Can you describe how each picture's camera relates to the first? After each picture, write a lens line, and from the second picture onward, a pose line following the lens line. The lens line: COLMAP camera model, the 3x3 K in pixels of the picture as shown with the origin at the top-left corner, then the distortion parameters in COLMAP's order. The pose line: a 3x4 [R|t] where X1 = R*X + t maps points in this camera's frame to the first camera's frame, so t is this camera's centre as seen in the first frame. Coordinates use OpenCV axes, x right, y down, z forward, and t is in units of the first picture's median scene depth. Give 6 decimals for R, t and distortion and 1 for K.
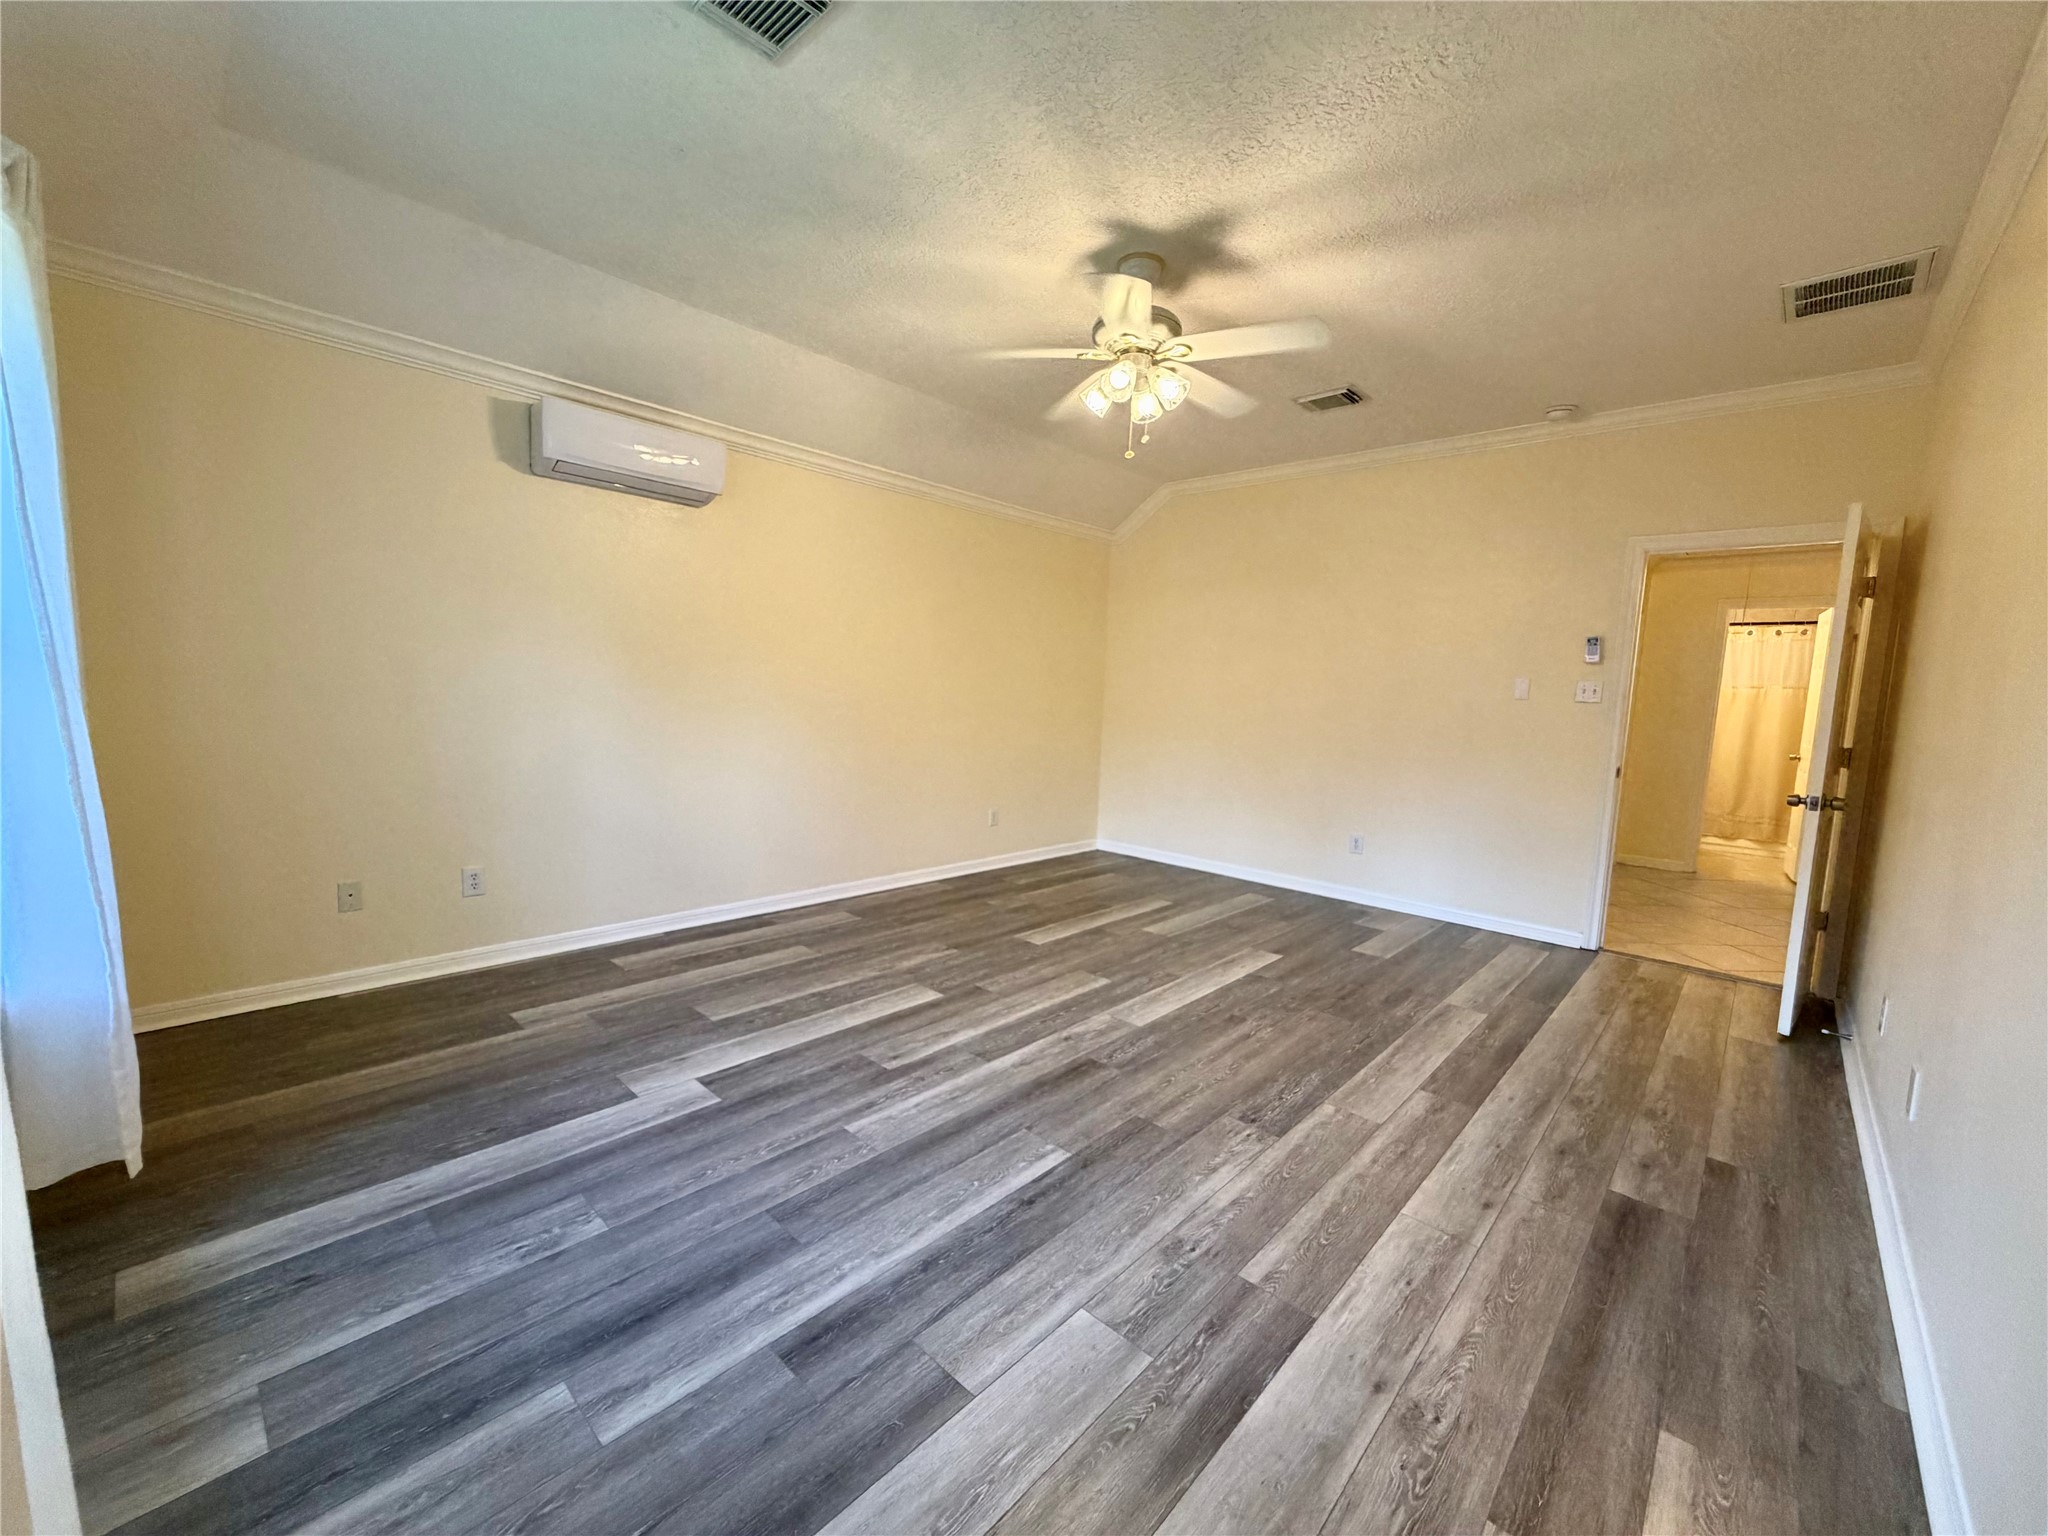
lens RADIAL K [[815.4, 0, 1022.4], [0, 815.4, 769.8], [0, 0, 1]] dist [-0.000975, 0.000875]
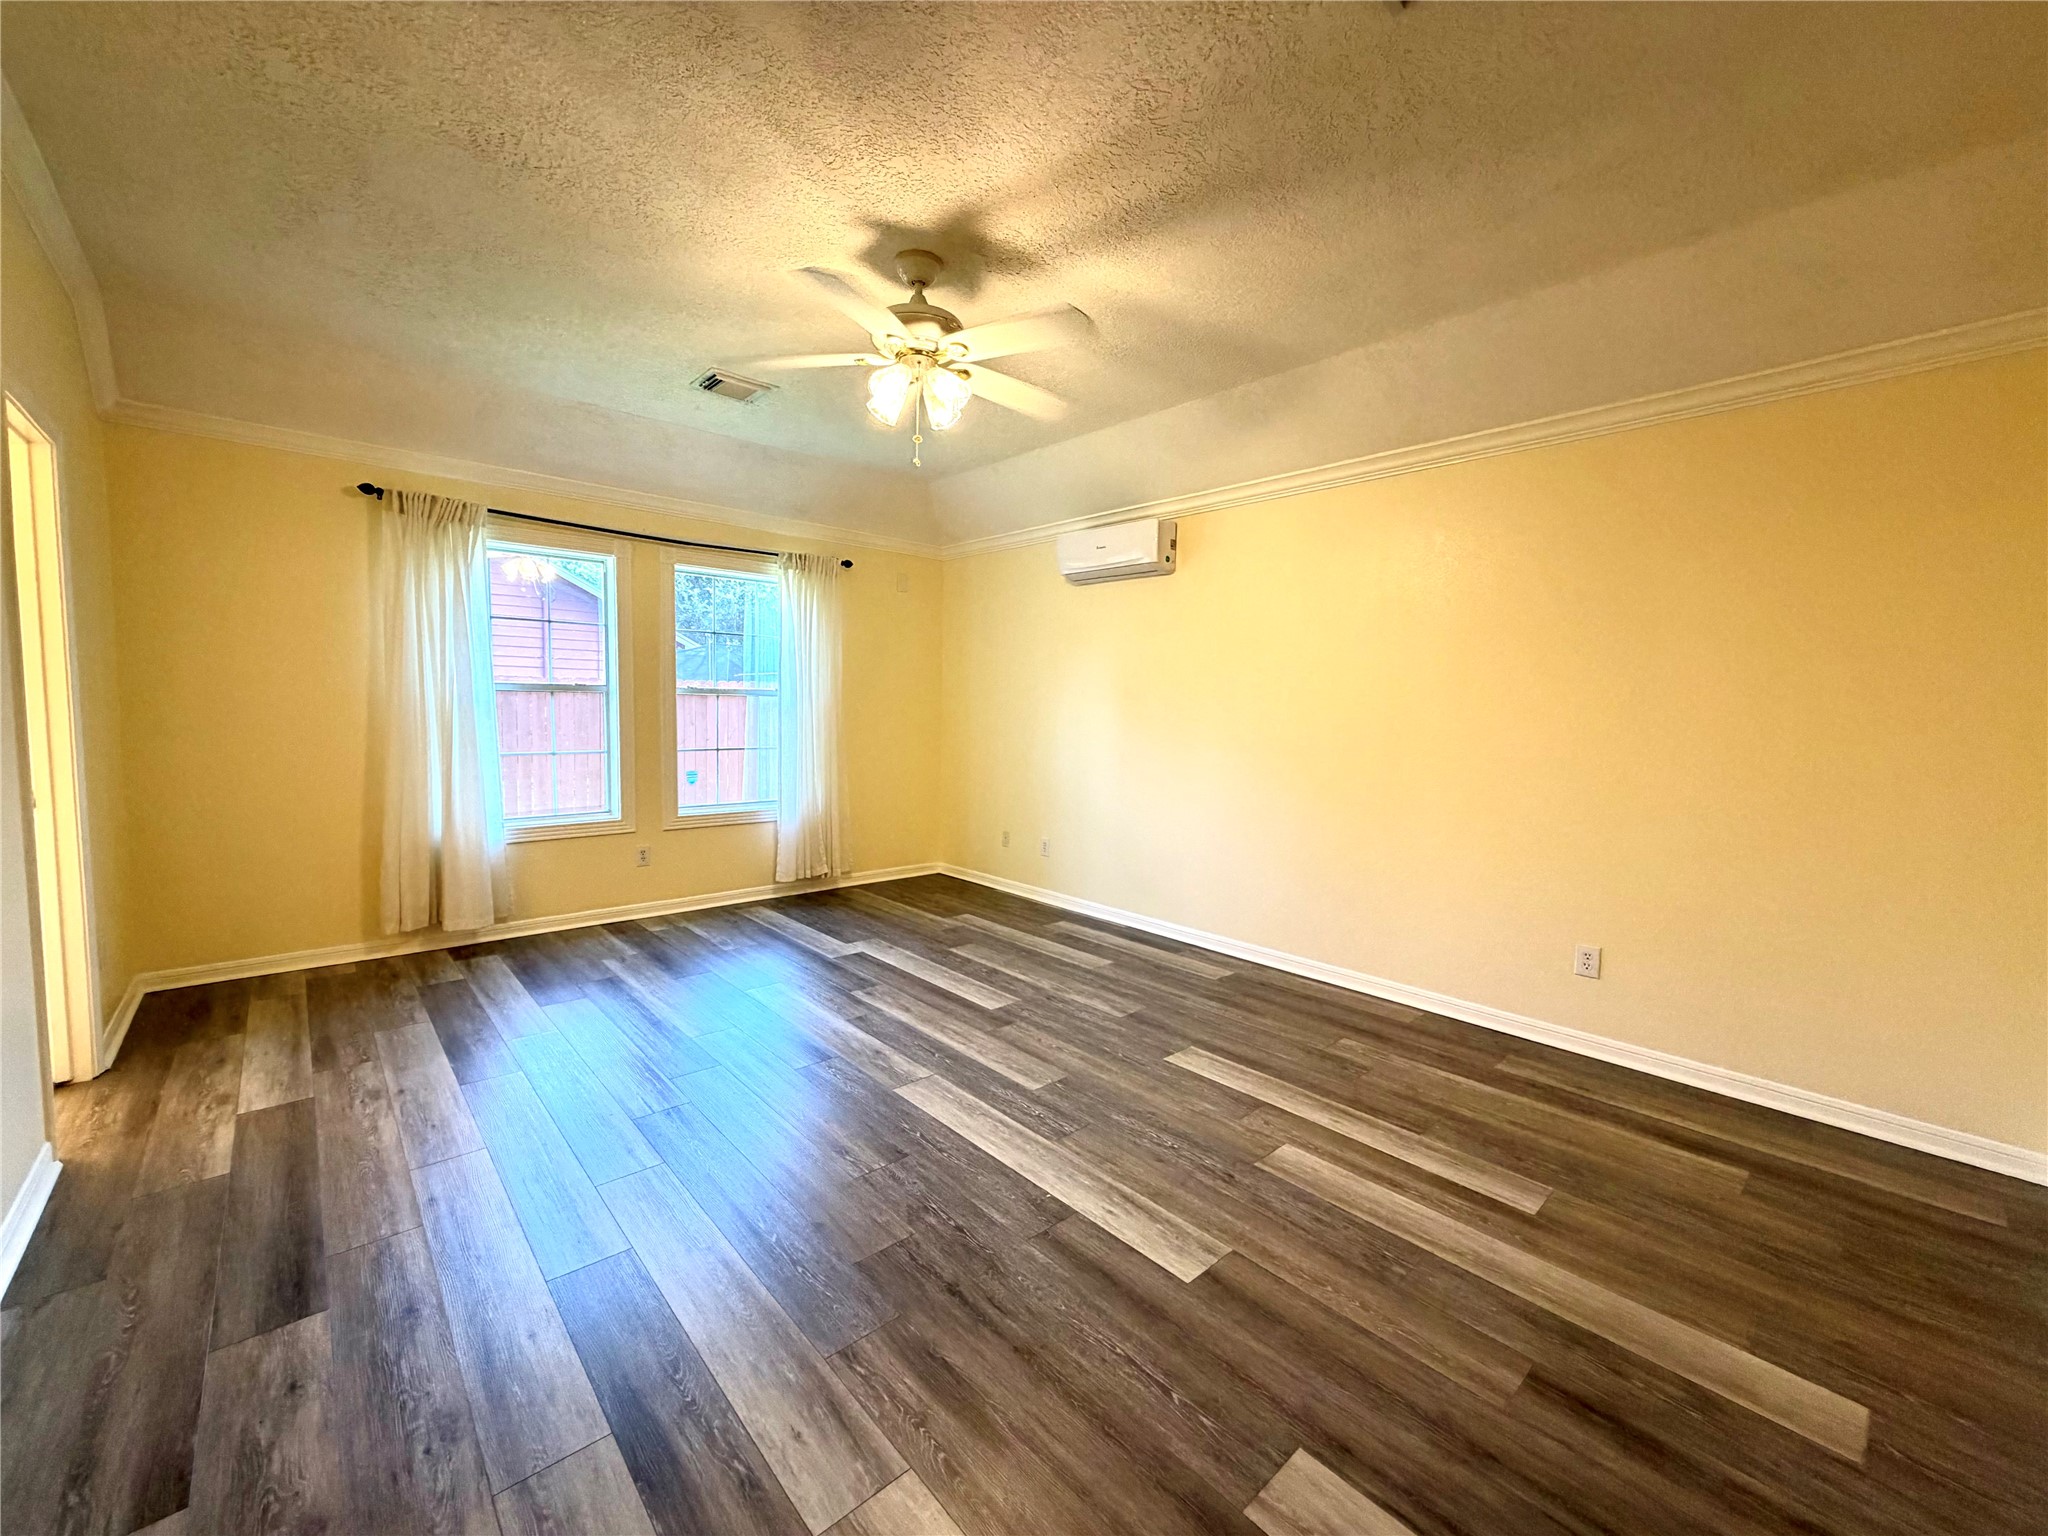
lens RADIAL K [[816.9, 0, 1025.2], [0, 816.9, 769.7], [0, 0, 1]] dist [0.005181, -0.000102]
pose [[-0.088791, 0.036324, -0.995388, 0.968167], [-0.126397, 0.990845, 0.047433, -0.088788], [0.987998, 0.130026, -0.083387, 1.124367]]
